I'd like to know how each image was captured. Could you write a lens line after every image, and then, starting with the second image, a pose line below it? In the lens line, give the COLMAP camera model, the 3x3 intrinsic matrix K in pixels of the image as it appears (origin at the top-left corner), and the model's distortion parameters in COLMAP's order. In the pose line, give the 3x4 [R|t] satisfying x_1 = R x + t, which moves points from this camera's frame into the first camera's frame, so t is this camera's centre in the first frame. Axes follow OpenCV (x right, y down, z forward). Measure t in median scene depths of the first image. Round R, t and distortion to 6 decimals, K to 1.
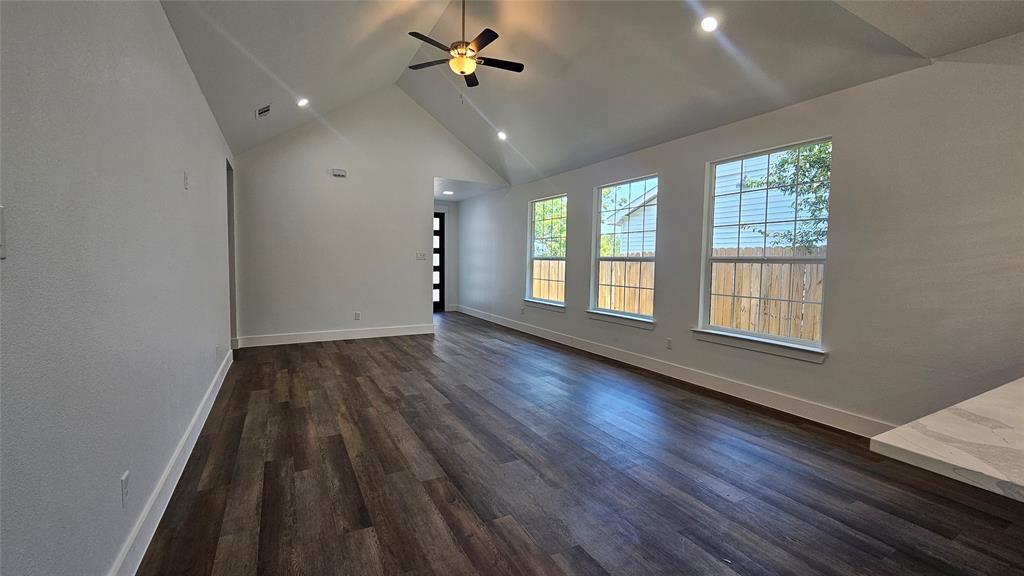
lens RADIAL K [[422.6, 0, 509.4], [0, 422.6, 287.1], [0, 0, 1]] dist [-0.000039, -0.000796]
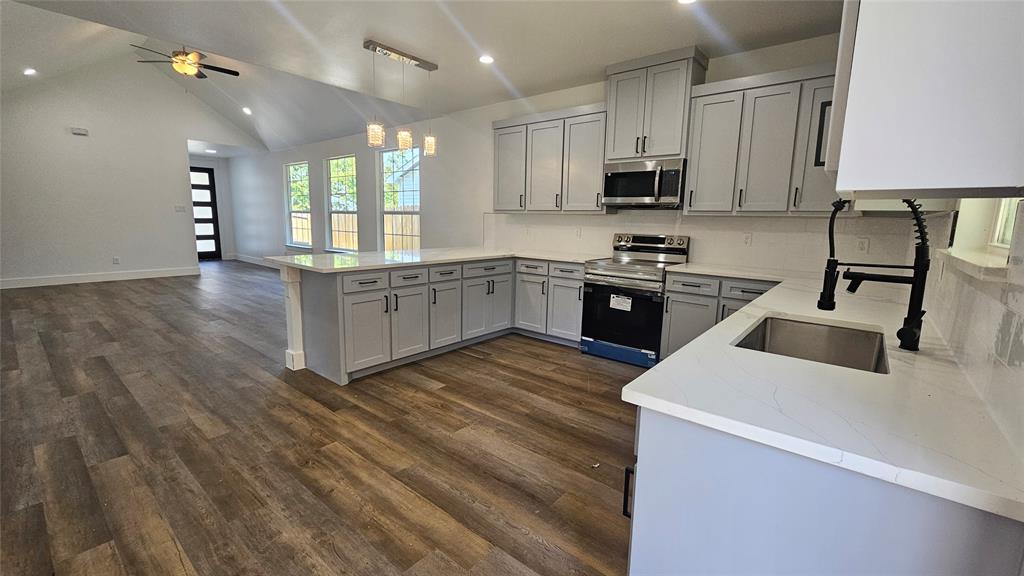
lens RADIAL K [[422.6, 0, 518.2], [0, 422.6, 286.0], [0, 0, 1]] dist [-0.000039, -0.000796]
pose [[0.924747, -0.057483, 0.376217, 0.164833], [0.018196, 0.994075, 0.107160, 0.025590], [-0.380148, -0.092250, 0.920314, -0.366972]]
